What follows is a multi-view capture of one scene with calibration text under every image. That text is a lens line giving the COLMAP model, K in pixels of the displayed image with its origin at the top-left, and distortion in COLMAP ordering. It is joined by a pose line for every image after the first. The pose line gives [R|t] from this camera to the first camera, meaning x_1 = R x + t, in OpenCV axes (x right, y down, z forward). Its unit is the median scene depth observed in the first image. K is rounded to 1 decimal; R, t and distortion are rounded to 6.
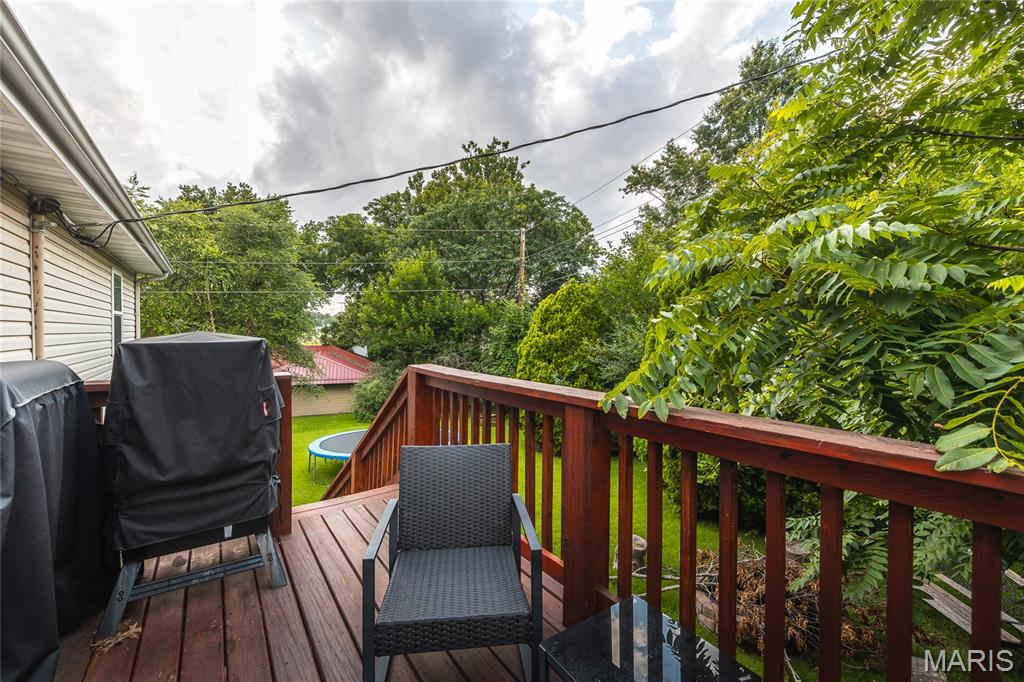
lens RADIAL K [[429.7, 0, 515.0], [0, 429.7, 338.3], [0, 0, 1]] dist [0.000600, 0.000506]
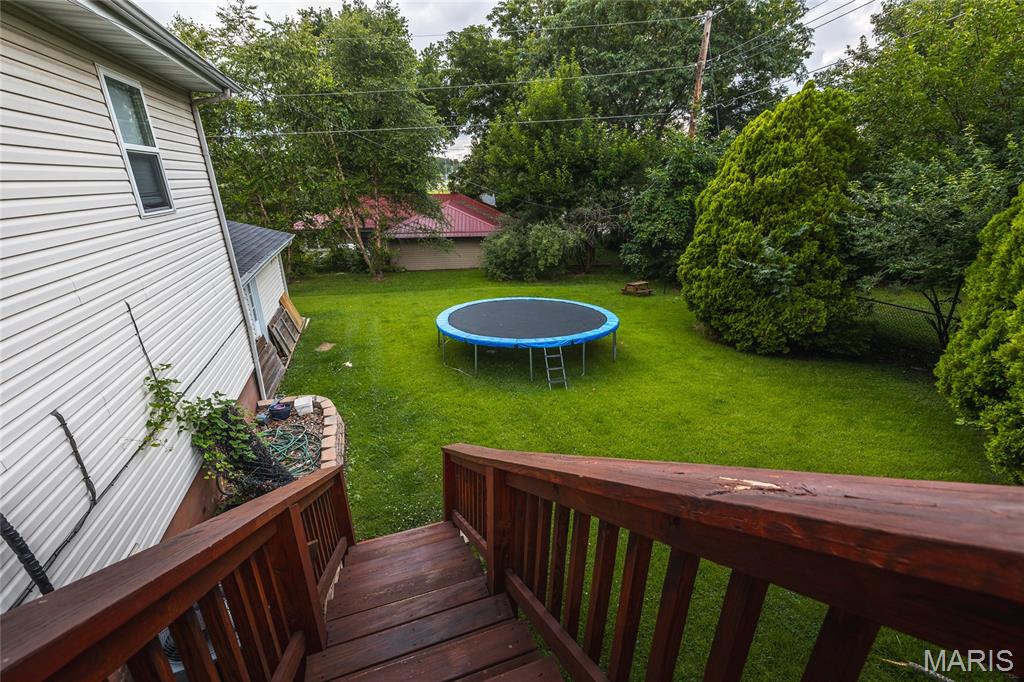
lens RADIAL K [[429.7, 0, 515.0], [0, 429.7, 338.3], [0, 0, 1]] dist [0.000600, 0.000506]
pose [[0.959499, 0.087273, -0.267851, -0.041813], [0.008133, 0.941825, 0.336006, -0.000401], [0.281593, -0.324576, 0.902970, 0.112248]]
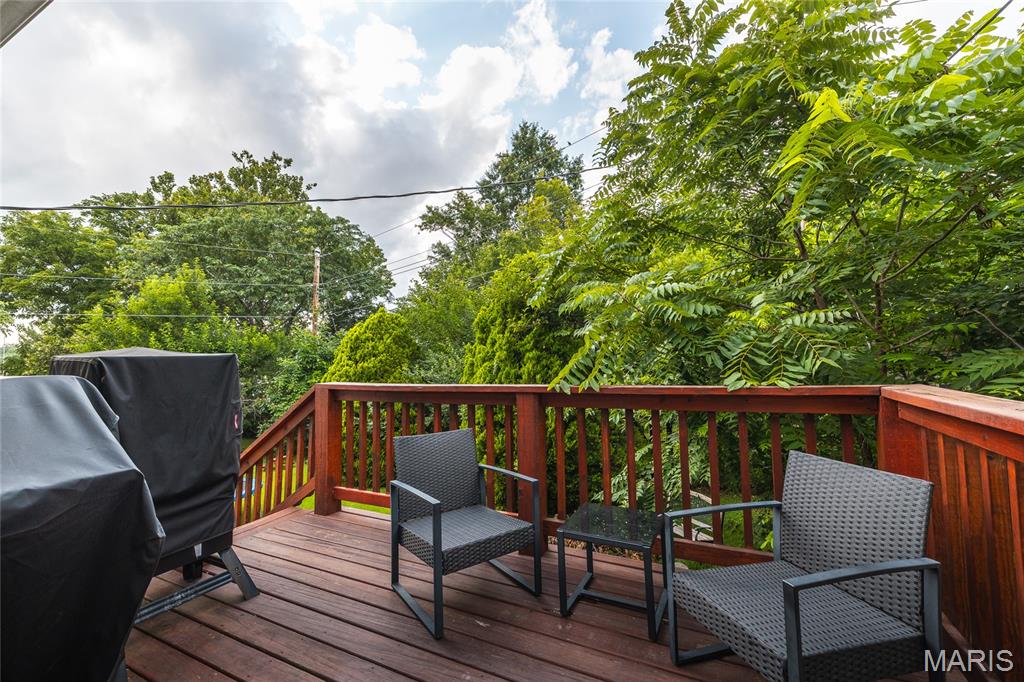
lens RADIAL K [[429.8, 0, 512.5], [0, 429.8, 335.1], [0, 0, 1]] dist [0.000467, 0.000430]
pose [[0.883134, 0.004856, 0.469095, -0.038326], [0.032269, 0.996949, -0.071070, 0.004217], [-0.468009, 0.077902, 0.880283, -0.017852]]
